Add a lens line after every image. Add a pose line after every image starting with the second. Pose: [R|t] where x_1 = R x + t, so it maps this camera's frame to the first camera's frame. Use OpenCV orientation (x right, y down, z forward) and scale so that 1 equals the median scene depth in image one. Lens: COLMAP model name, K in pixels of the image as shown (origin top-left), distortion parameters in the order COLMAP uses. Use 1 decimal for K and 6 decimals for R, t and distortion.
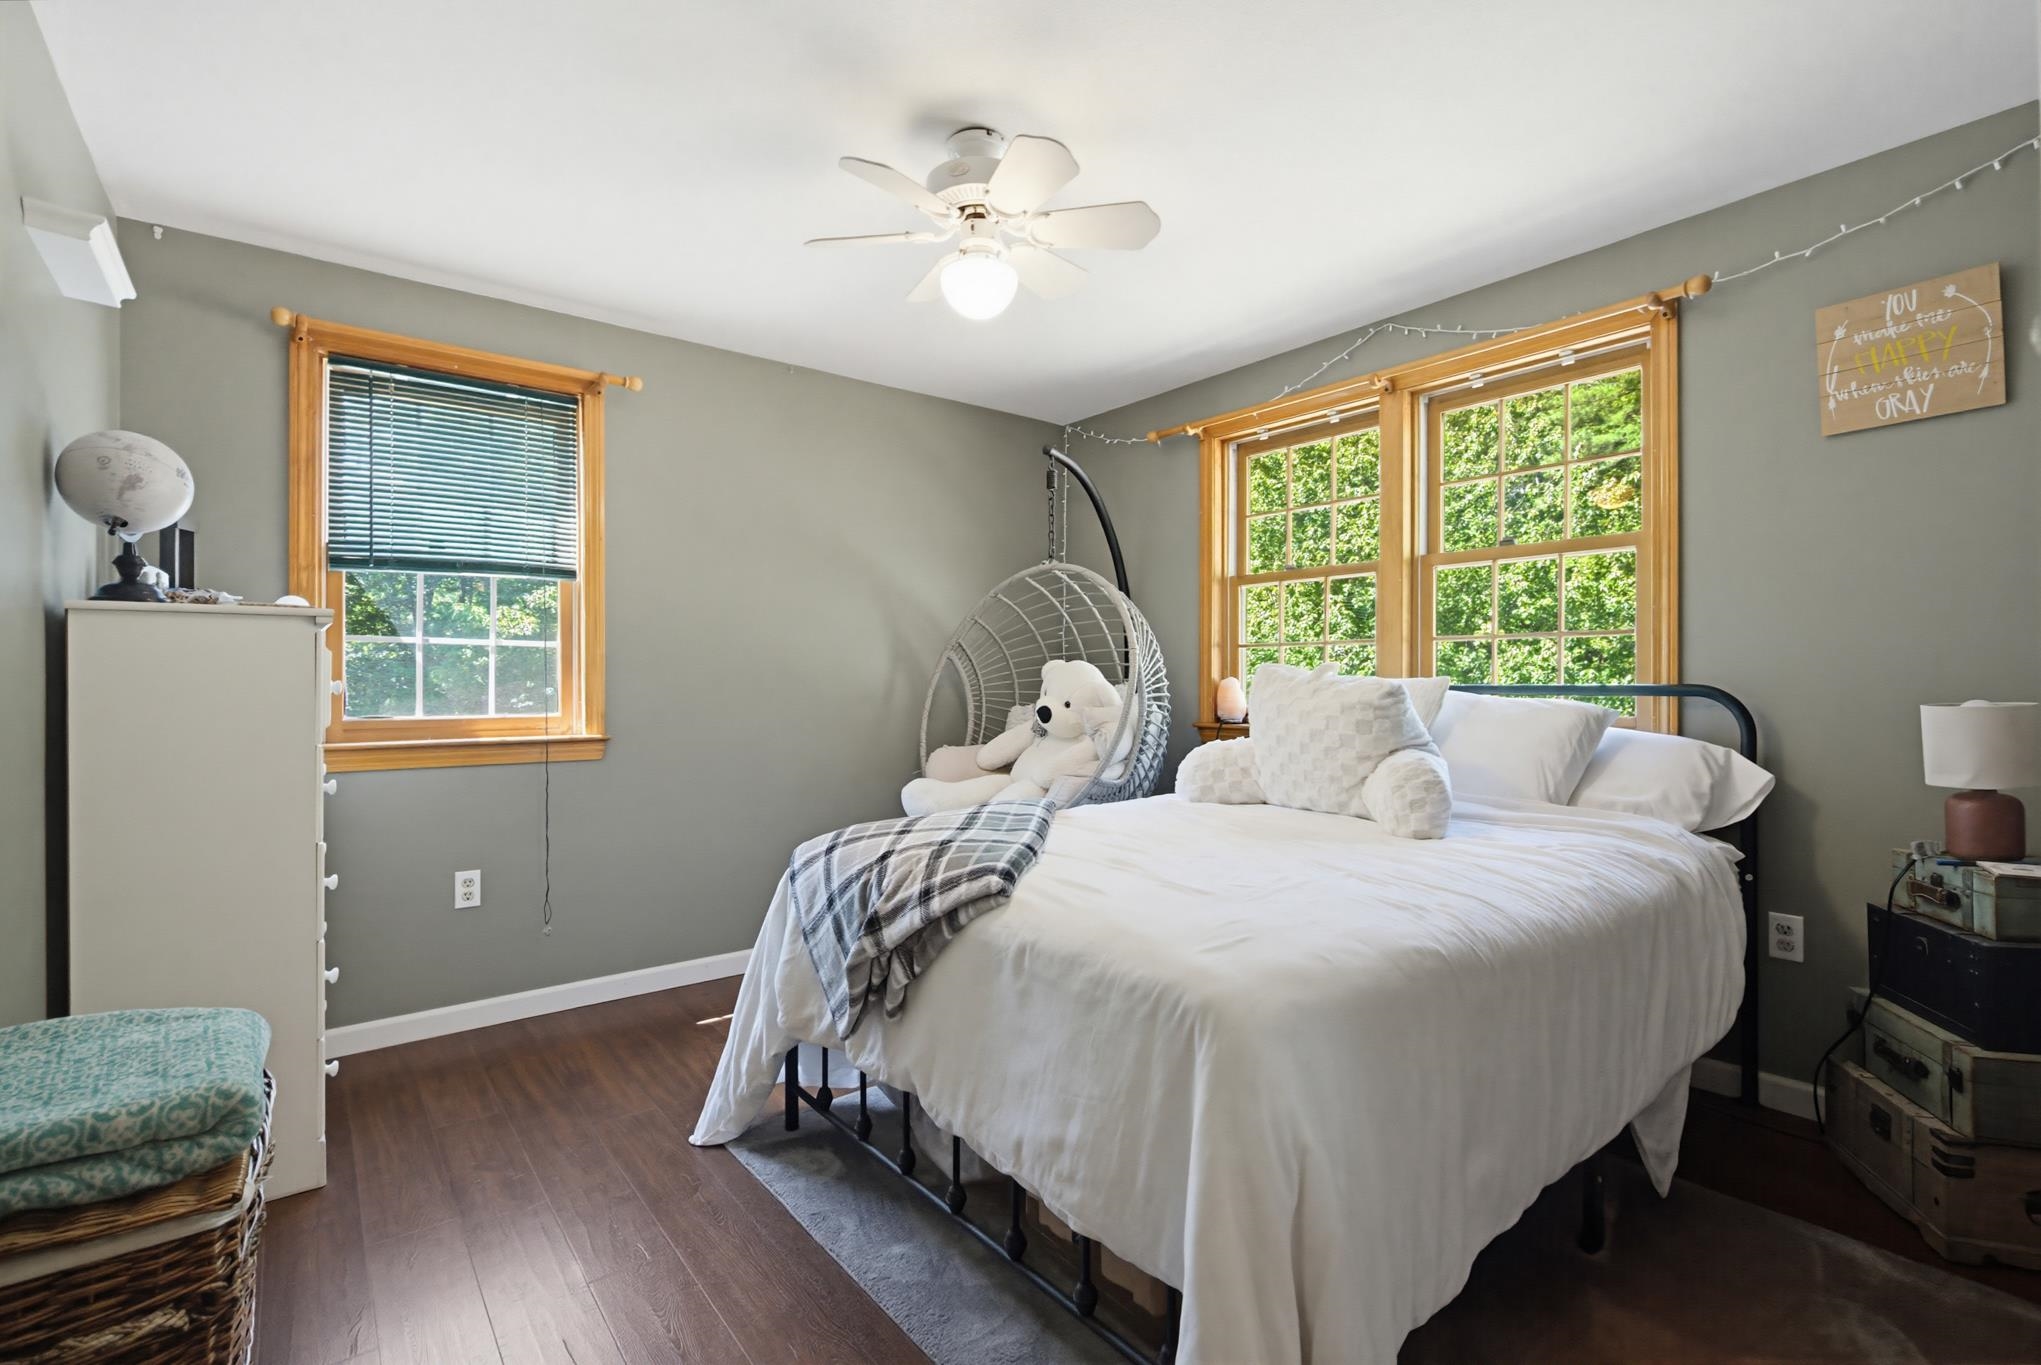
lens RADIAL K [[921.2, 0, 1020.5], [0, 921.2, 682.5], [0, 0, 1]] dist [-0.000578, -0.000160]
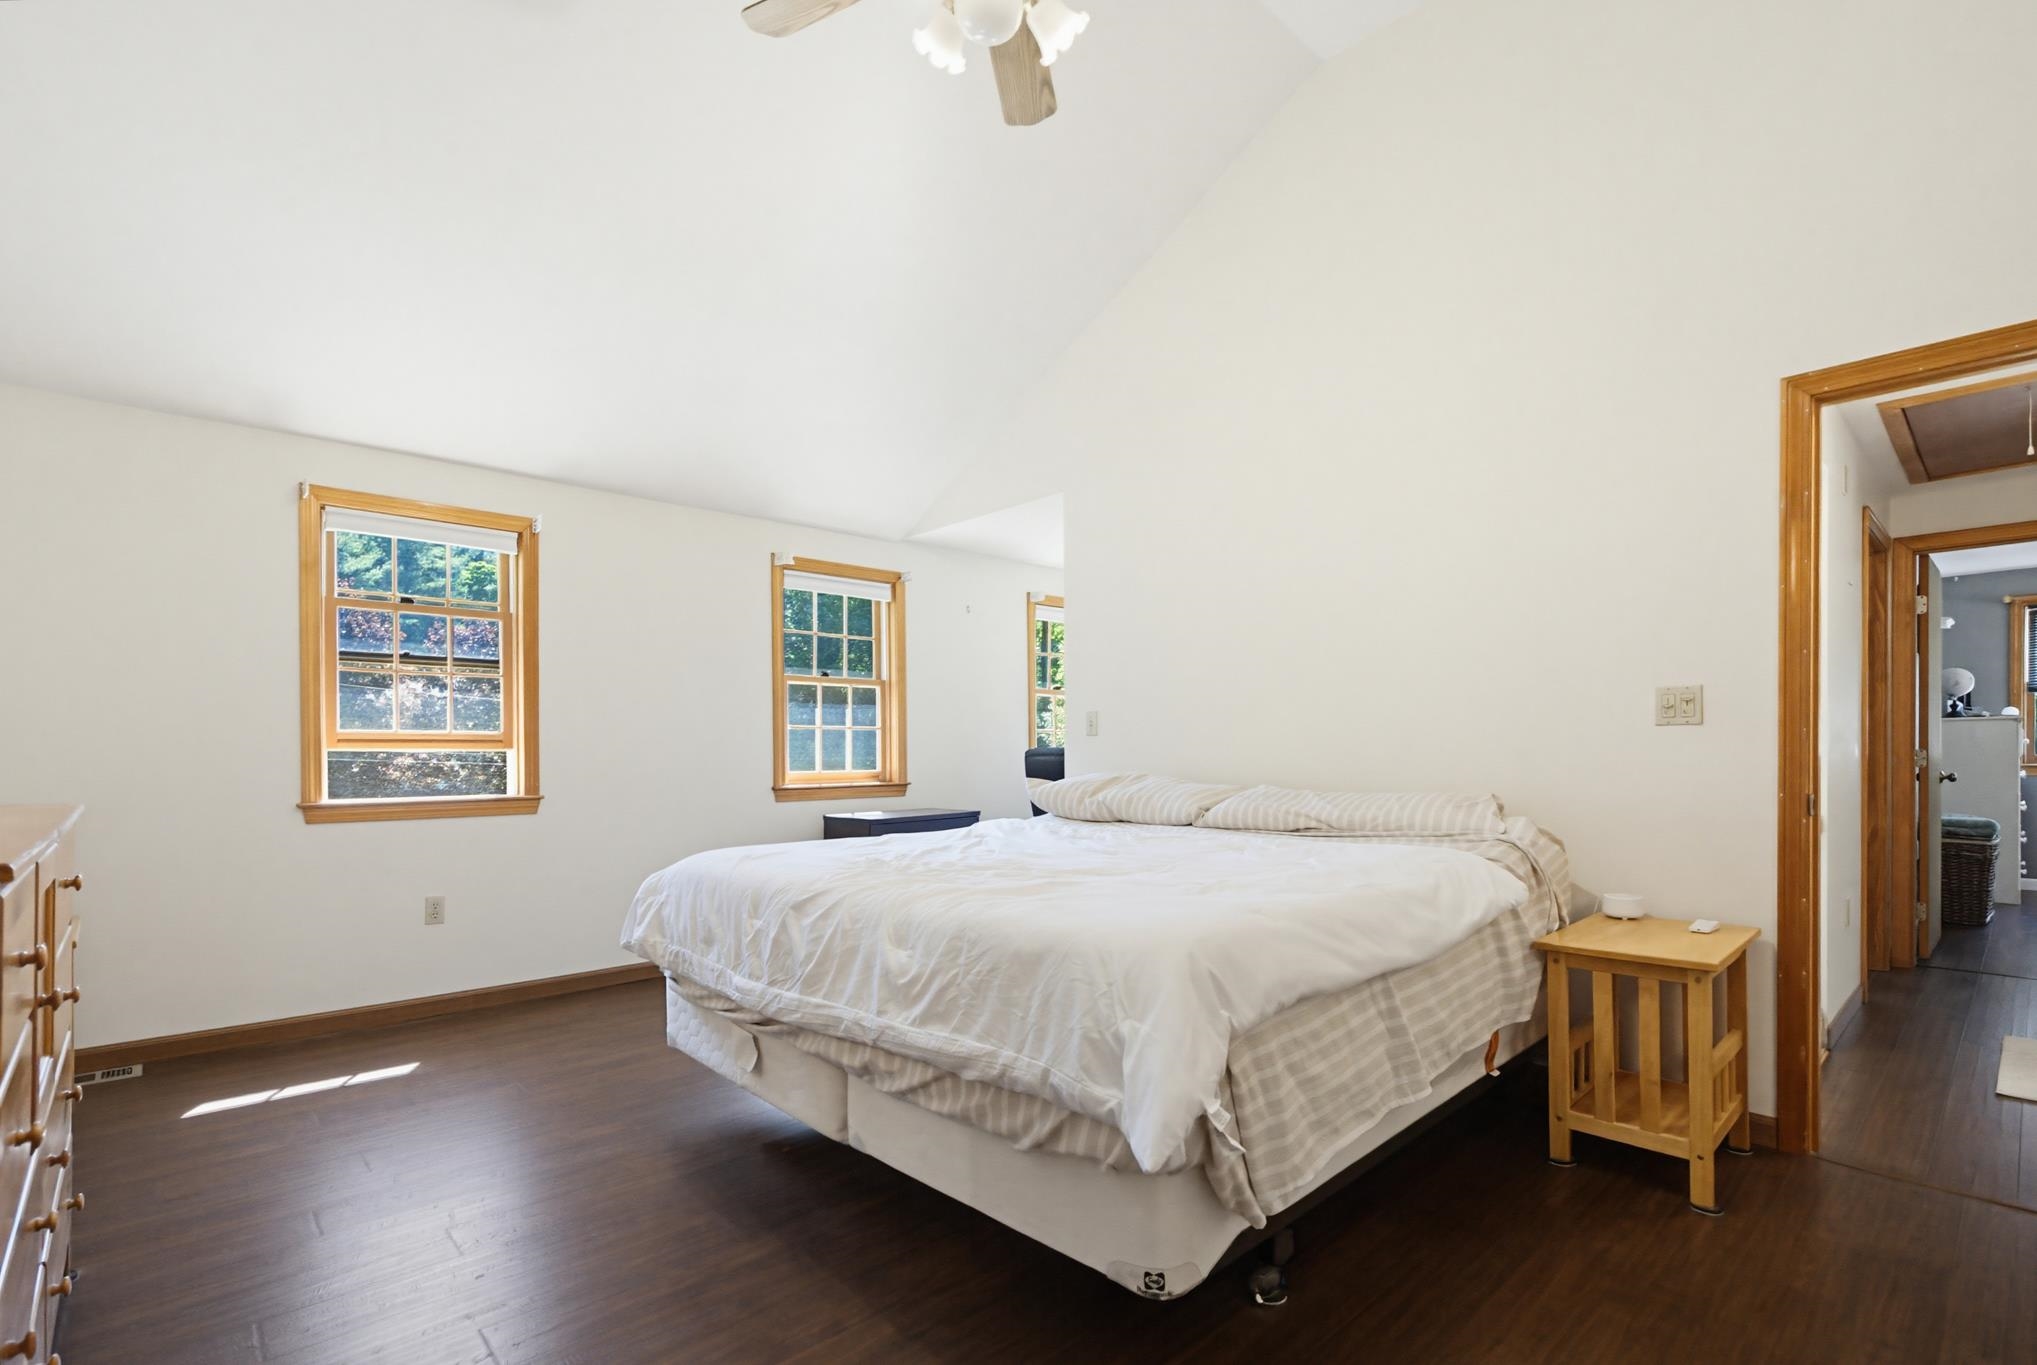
lens RADIAL K [[934.0, 0, 1019.5], [0, 934.0, 745.3], [0, 0, 1]] dist [0.001479, 0.000538]
pose [[0.088418, 0.003076, -0.996079, 1.521637], [0.003616, 0.999988, 0.003409, -0.008898], [0.996077, -0.003903, 0.088406, -1.929672]]
